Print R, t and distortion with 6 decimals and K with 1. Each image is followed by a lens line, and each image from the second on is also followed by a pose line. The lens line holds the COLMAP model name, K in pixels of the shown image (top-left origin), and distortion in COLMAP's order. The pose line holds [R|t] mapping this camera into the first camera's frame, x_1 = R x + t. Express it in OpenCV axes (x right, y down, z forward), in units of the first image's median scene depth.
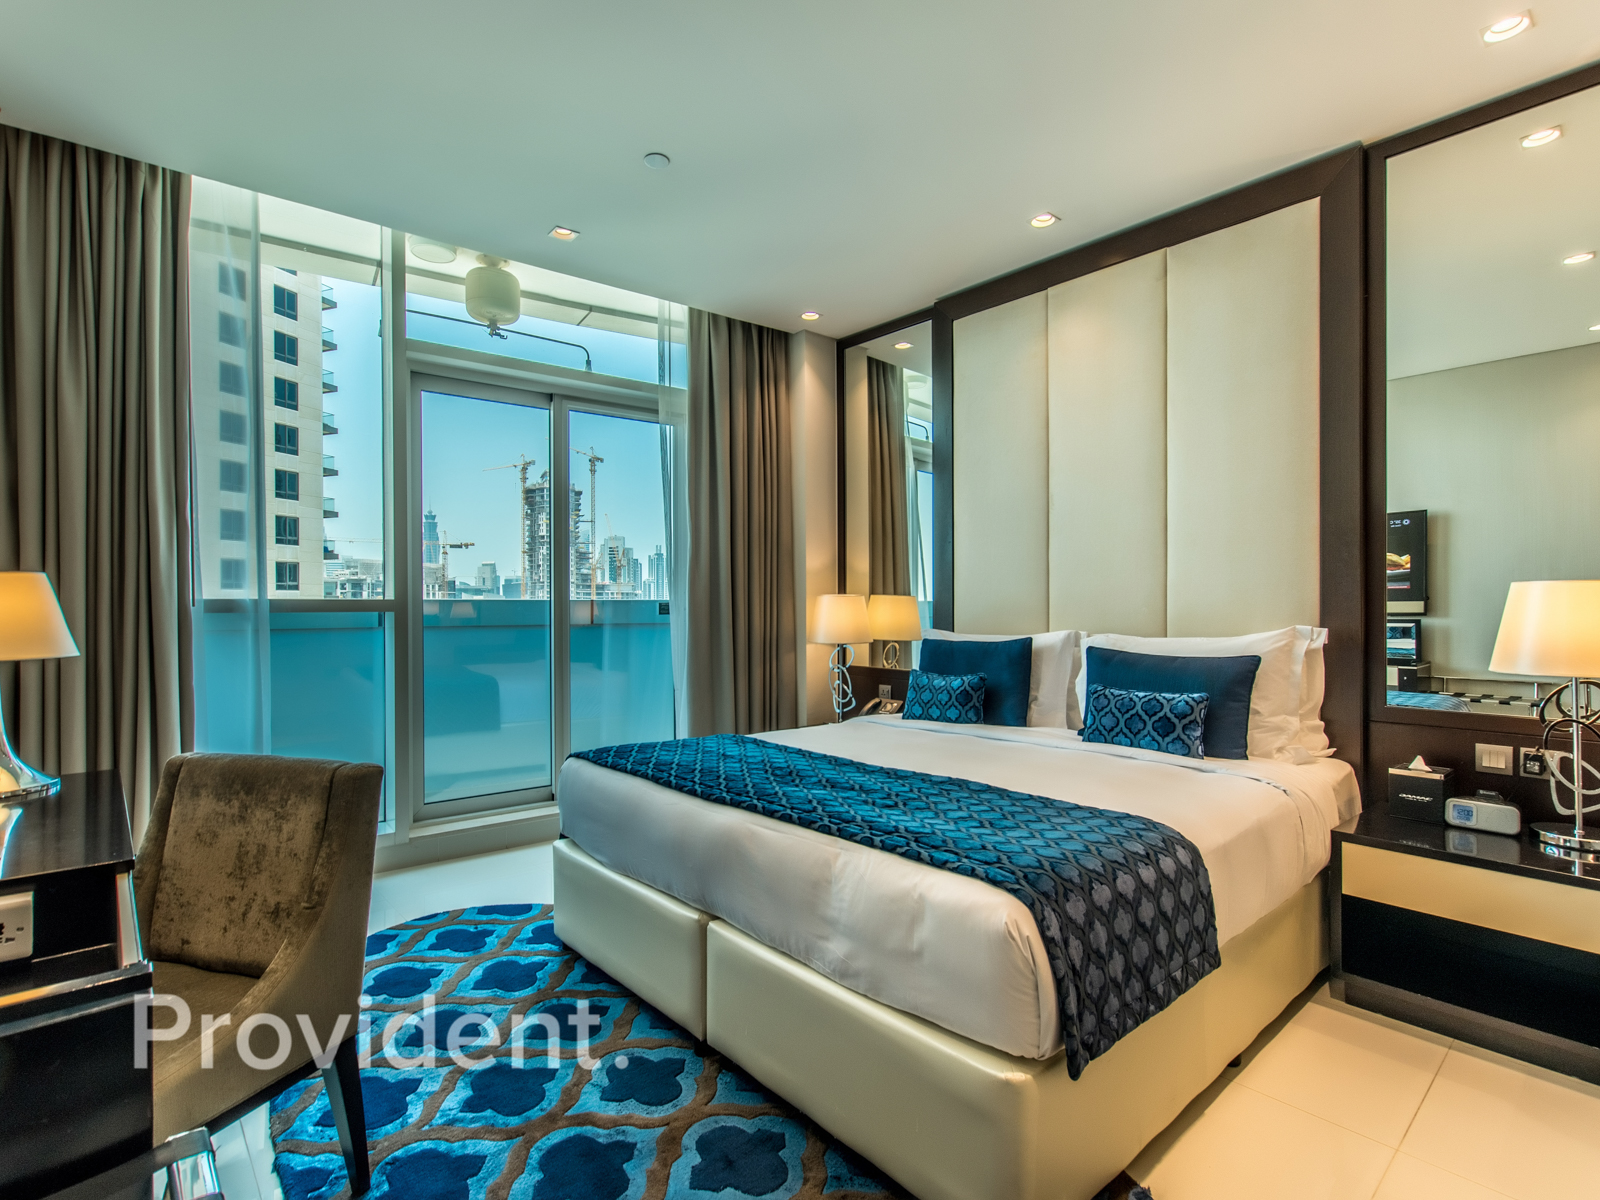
lens RADIAL K [[773.7, 0, 827.5], [0, 773.7, 616.7], [0, 0, 1]] dist [-0.003695, -0.000464]
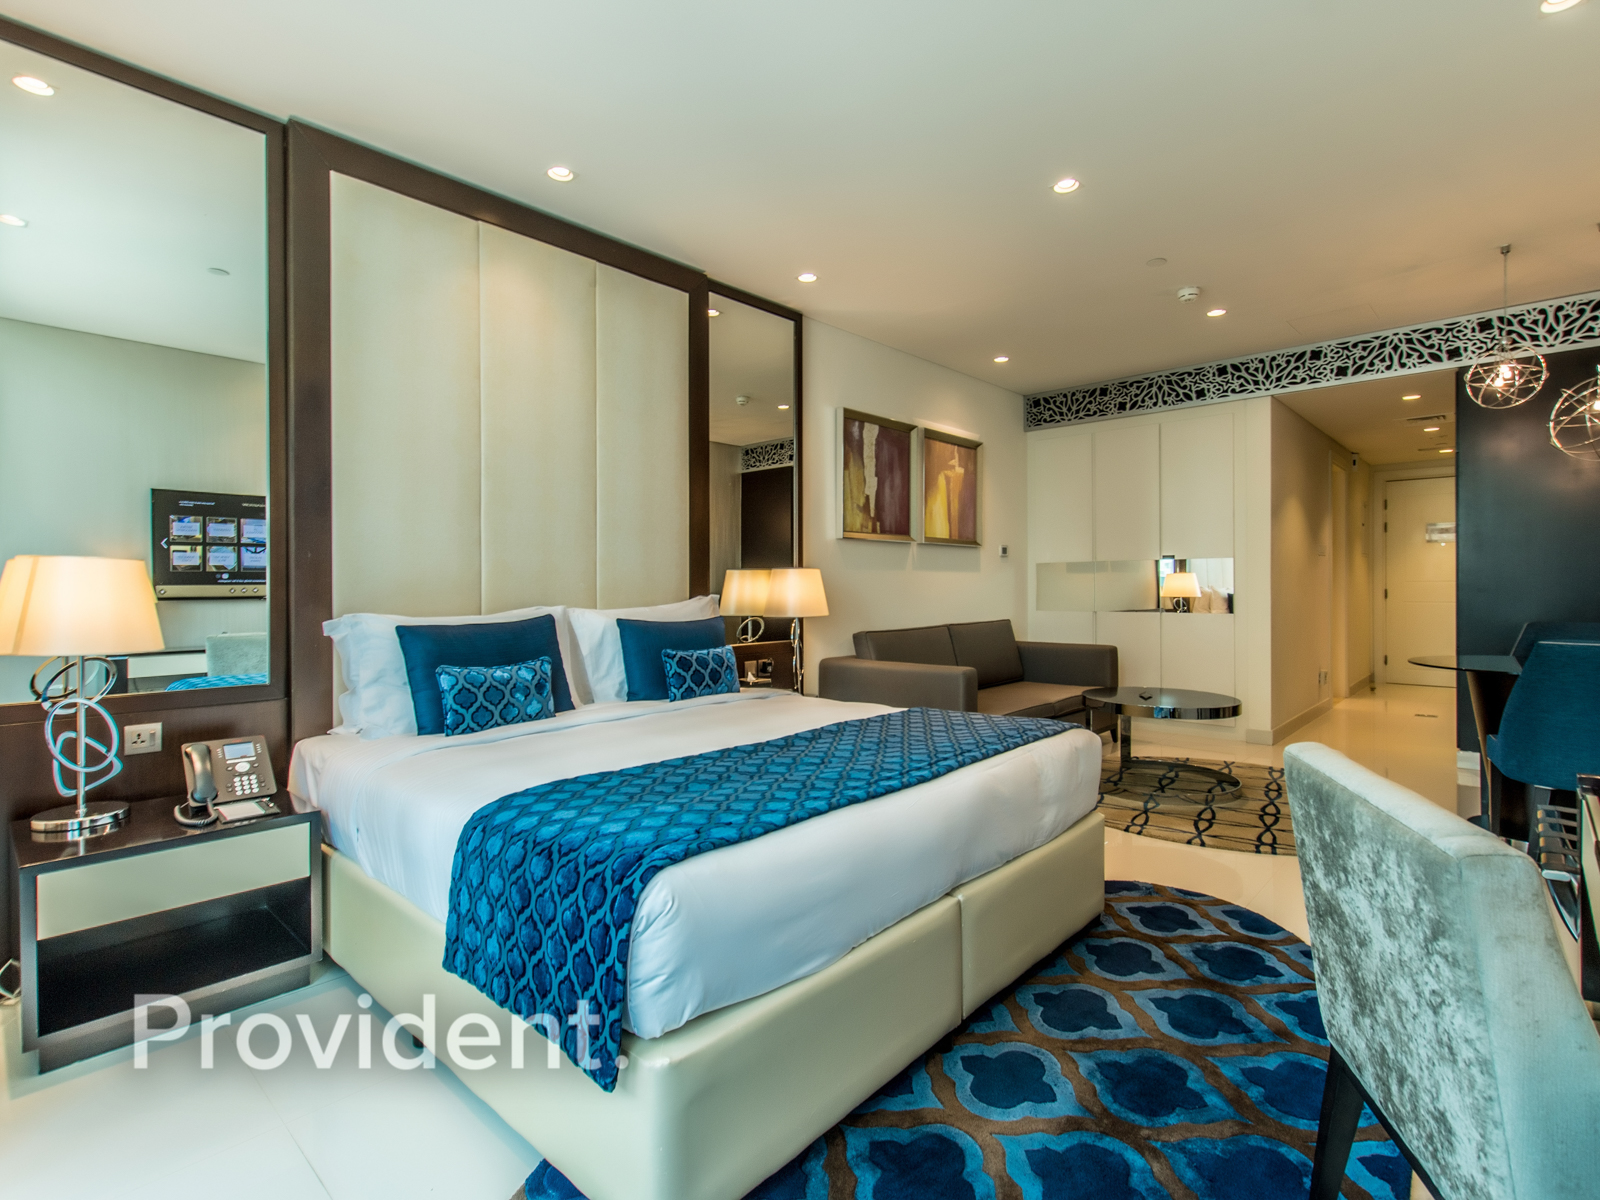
lens RADIAL K [[736.5, 0, 824.2], [0, 736.5, 593.8], [0, 0, 1]] dist [0.003636, -0.000315]
pose [[-0.061481, -0.006666, 0.998086, -0.721882], [0.015887, 0.999844, 0.007656, 0.000729], [-0.997982, 0.016328, -0.061365, 0.820958]]
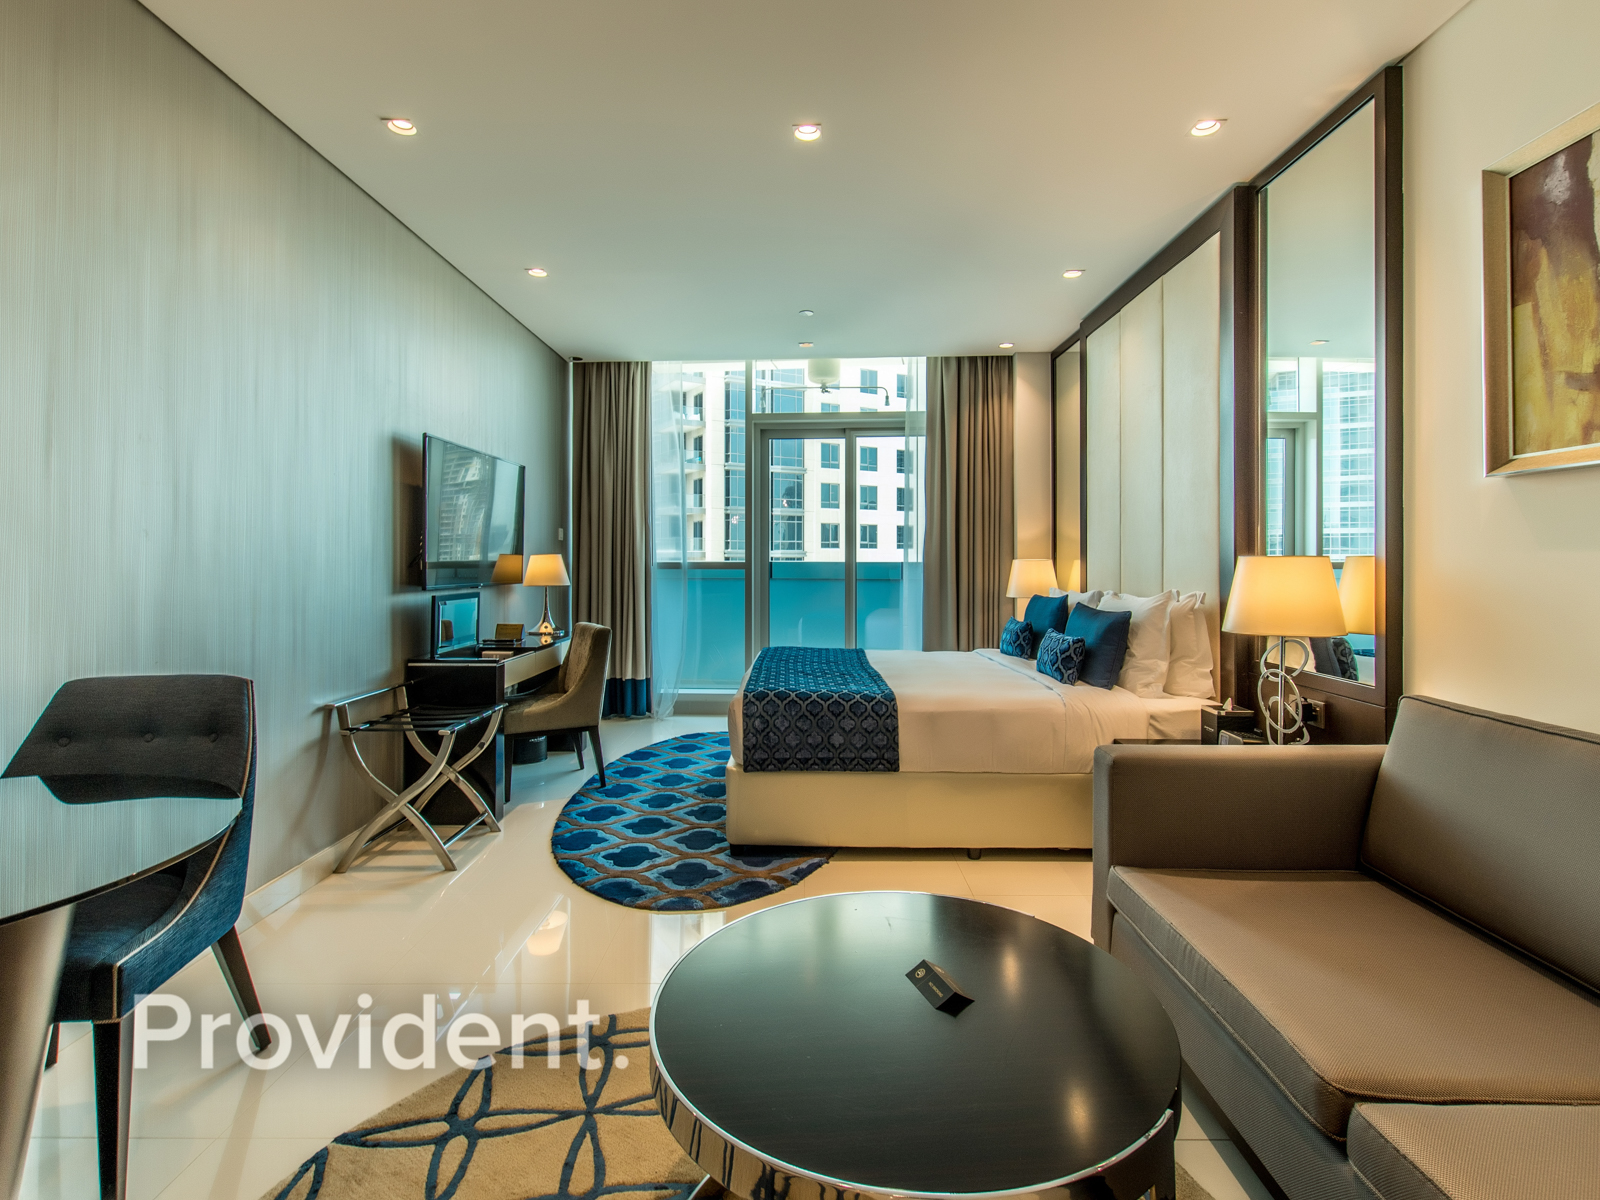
lens RADIAL K [[820.0, 0, 831.2], [0, 820.0, 555.3], [0, 0, 1]] dist [0.000642, -0.000225]
pose [[0.741563, 0.000064, -0.670883, 1.026109], [-0.009922, 0.999892, -0.010871, -0.022273], [0.670810, 0.014718, 0.741484, -0.340010]]
